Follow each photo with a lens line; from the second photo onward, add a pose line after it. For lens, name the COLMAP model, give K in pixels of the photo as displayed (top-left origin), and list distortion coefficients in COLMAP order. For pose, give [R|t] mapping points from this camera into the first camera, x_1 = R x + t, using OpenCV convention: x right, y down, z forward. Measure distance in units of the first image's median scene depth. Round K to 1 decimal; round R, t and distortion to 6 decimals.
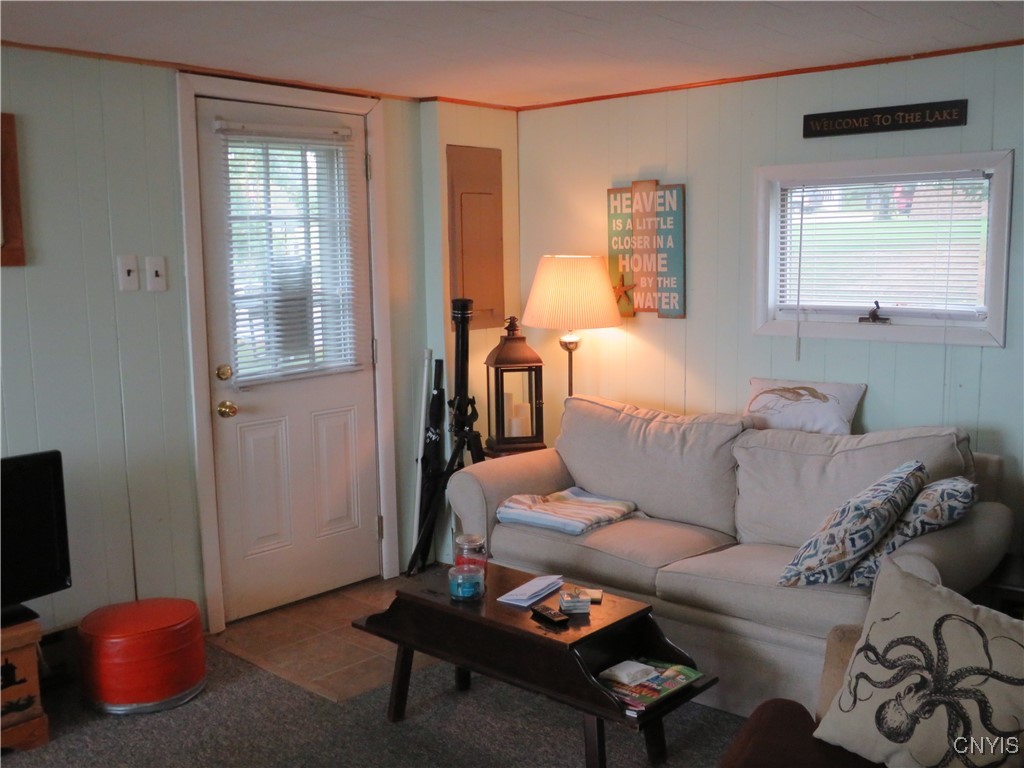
lens RADIAL K [[1019.4, 0, 512.0], [0, 1019.4, 384.0], [0, 0, 1]] dist [-0.039915, 0.016092]
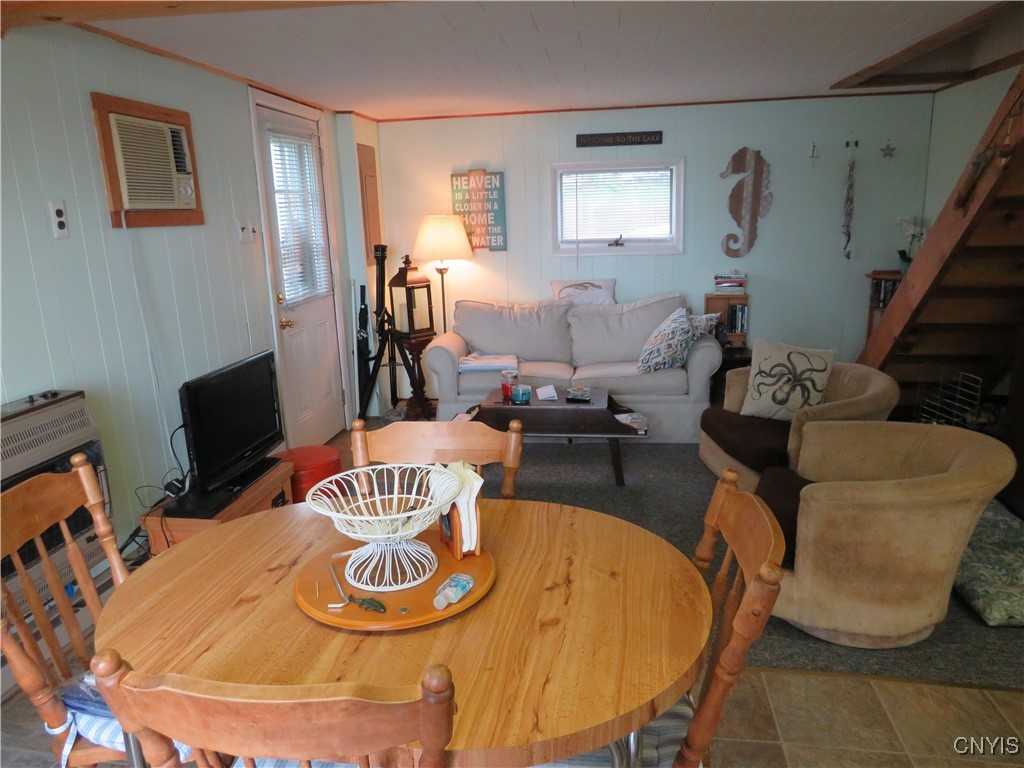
lens RADIAL K [[726.6, 0, 512.0], [0, 726.6, 384.0], [0, 0, 1]] dist [-0.034283, 0.000098]
pose [[0.832573, -0.140787, 0.535725, -0.549019], [0.091974, 0.988871, 0.116937, 0.018016], [-0.546226, -0.048086, 0.836256, -0.056563]]
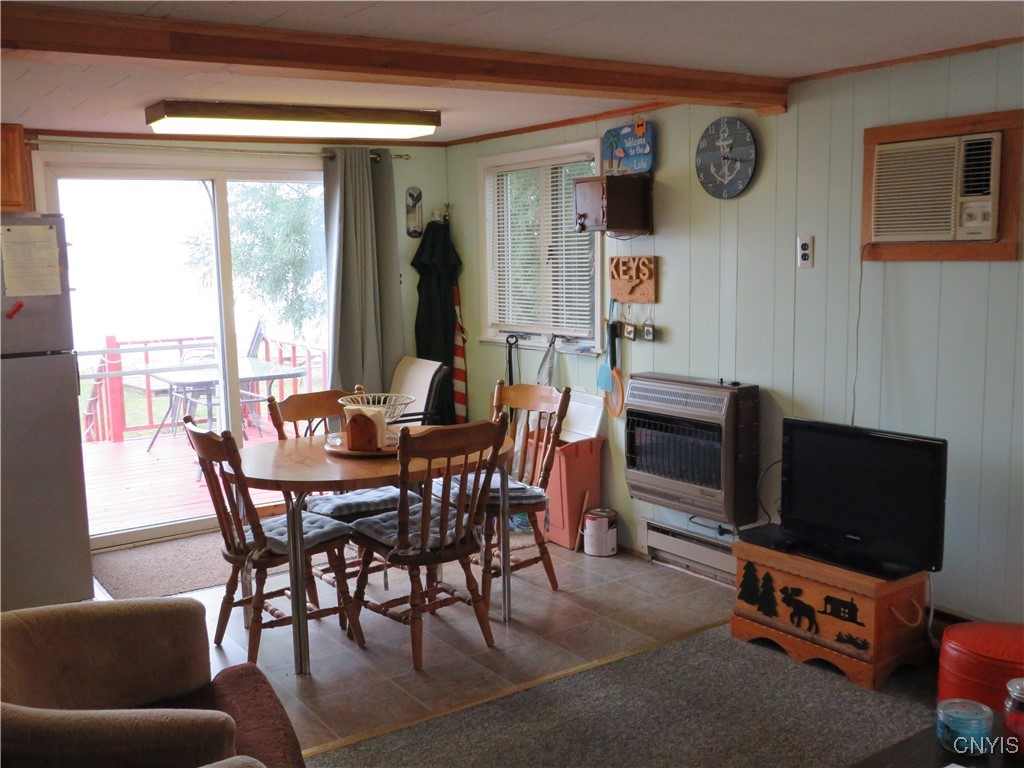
lens RADIAL K [[1019.4, 0, 512.0], [0, 1019.4, 384.0], [0, 0, 1]] dist [-0.039915, 0.016092]
pose [[-0.223606, 0.137825, -0.964886, 0.474013], [-0.097774, 0.981786, 0.162898, -0.085513], [0.969763, 0.130766, -0.206058, 0.573970]]
